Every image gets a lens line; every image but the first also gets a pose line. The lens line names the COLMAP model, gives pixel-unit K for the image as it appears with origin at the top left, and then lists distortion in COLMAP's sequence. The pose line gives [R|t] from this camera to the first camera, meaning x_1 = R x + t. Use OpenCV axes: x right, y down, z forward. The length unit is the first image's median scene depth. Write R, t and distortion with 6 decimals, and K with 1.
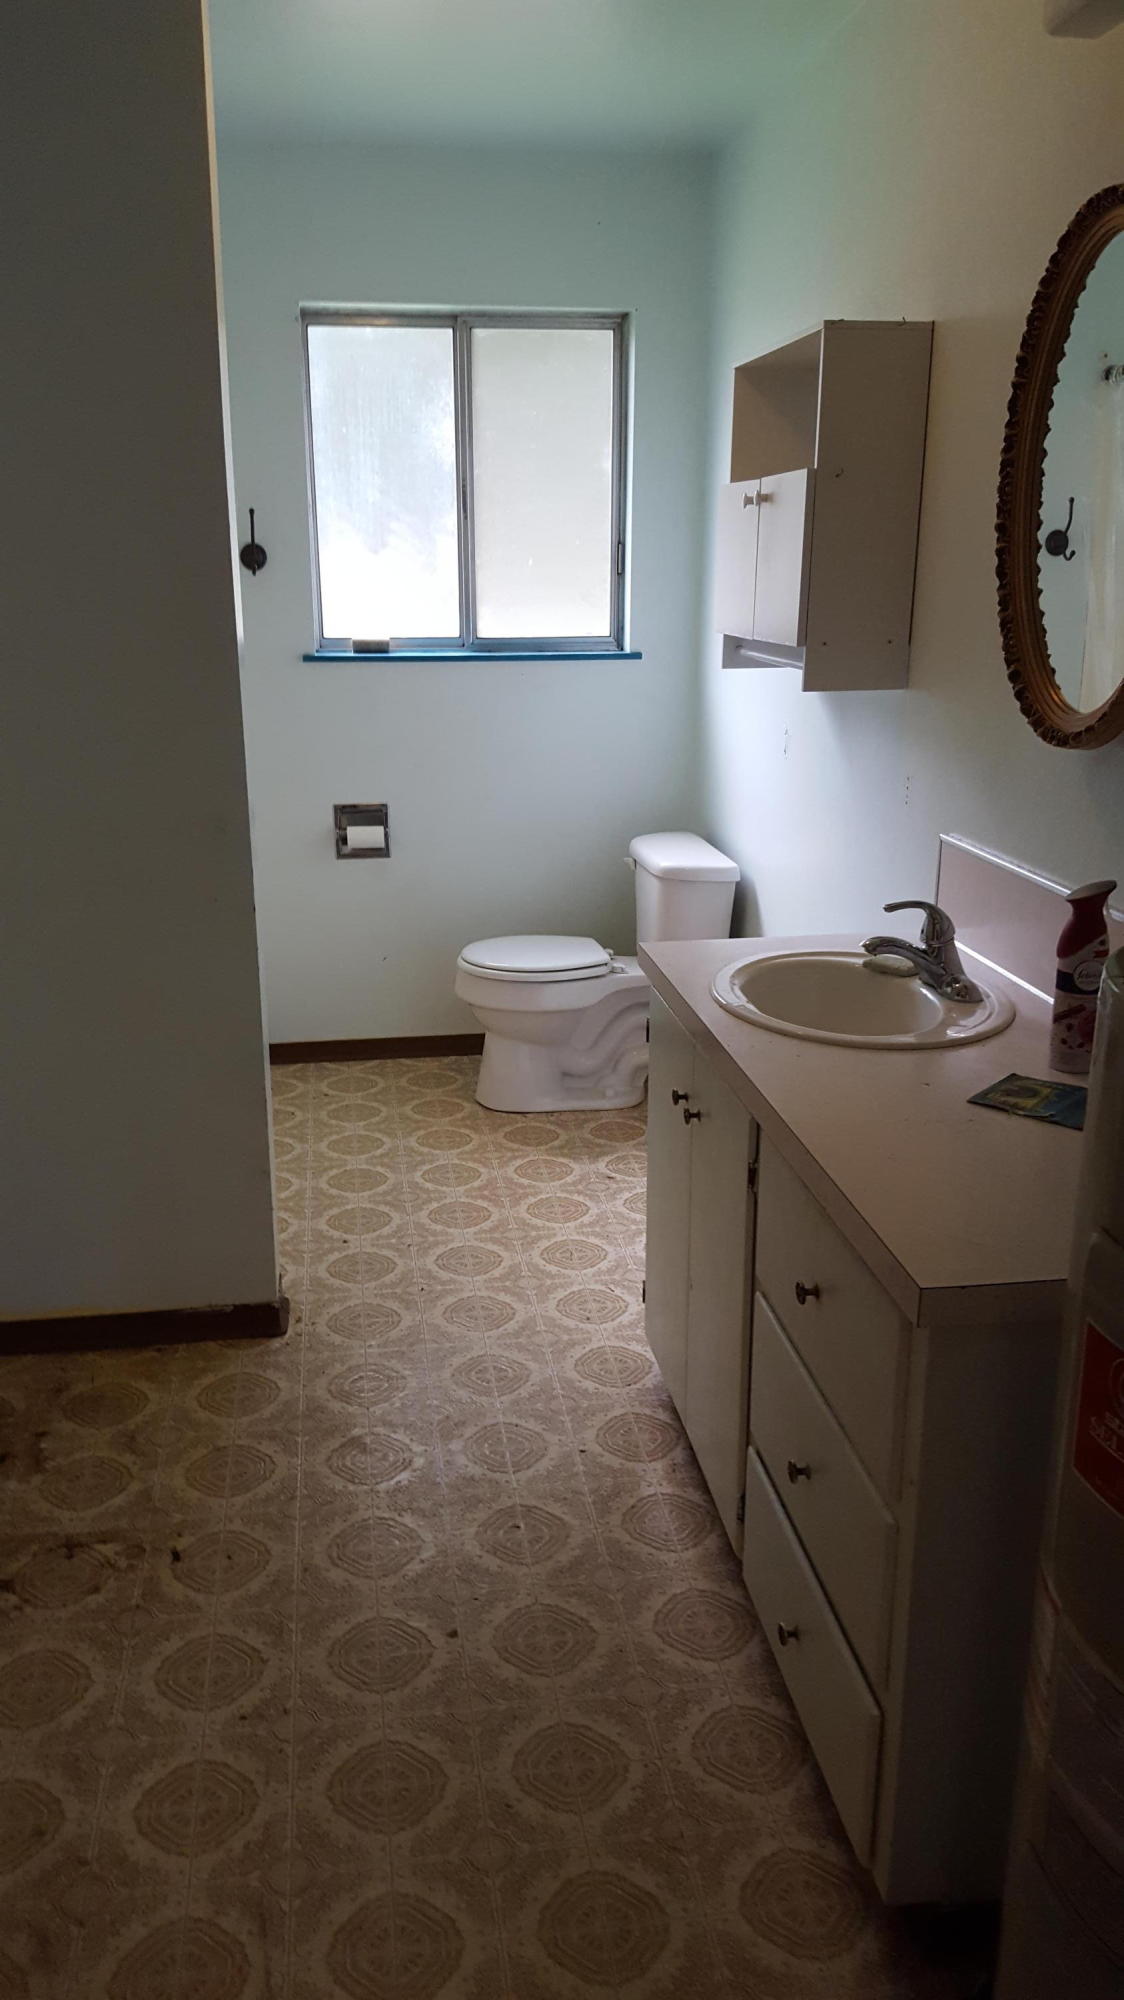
lens RADIAL K [[1608.4, 0, 567.7], [0, 1608.4, 1081.3], [0, 0, 1]] dist [0.105654, -0.145074]
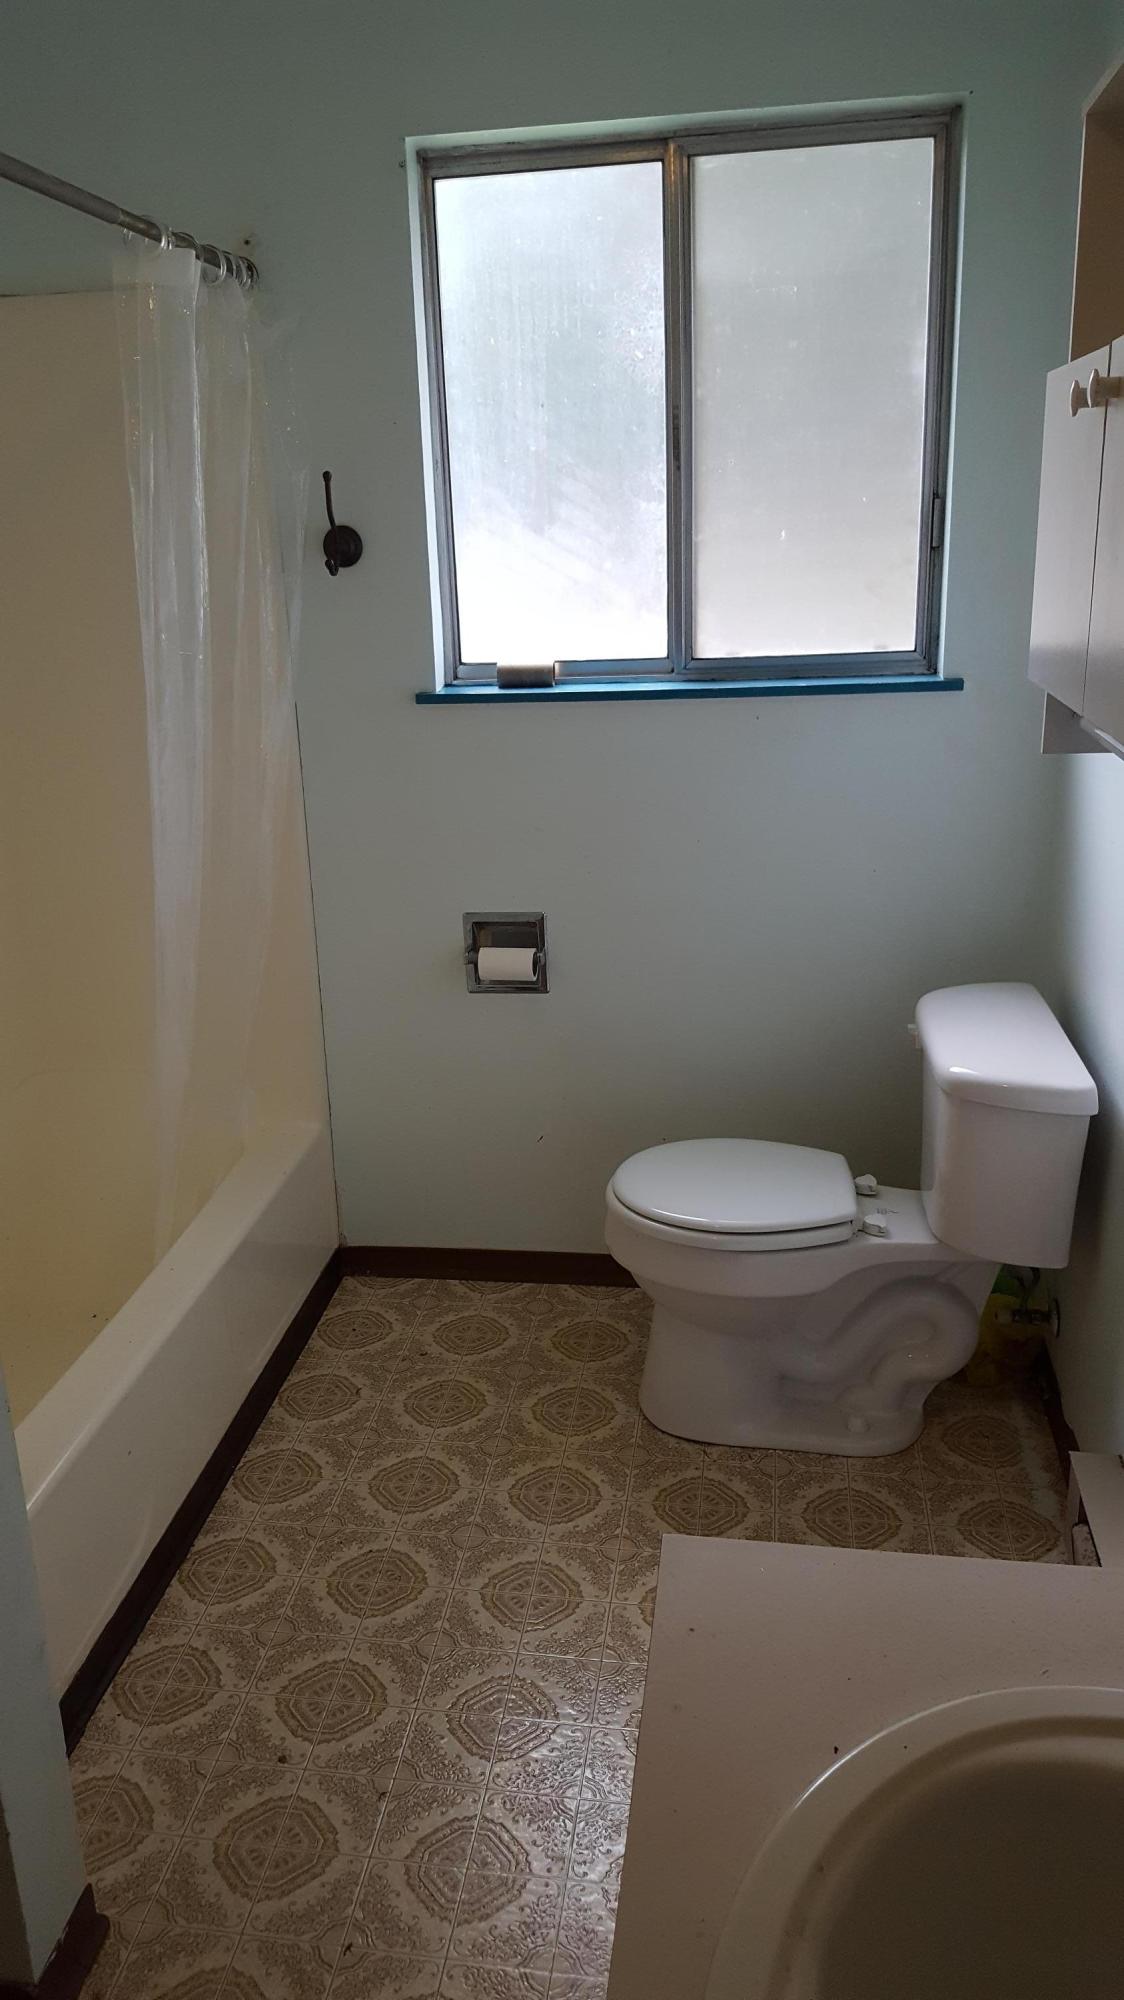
lens RADIAL K [[1495.7, 0, 562.4], [0, 1495.7, 993.8], [0, 0, 1]] dist [0.154648, -0.265051]
pose [[0.949163, 0.059804, -0.309052, 0.086526], [-0.060670, 0.998135, 0.006815, -0.147905], [0.308883, 0.012282, 0.951021, 0.437429]]
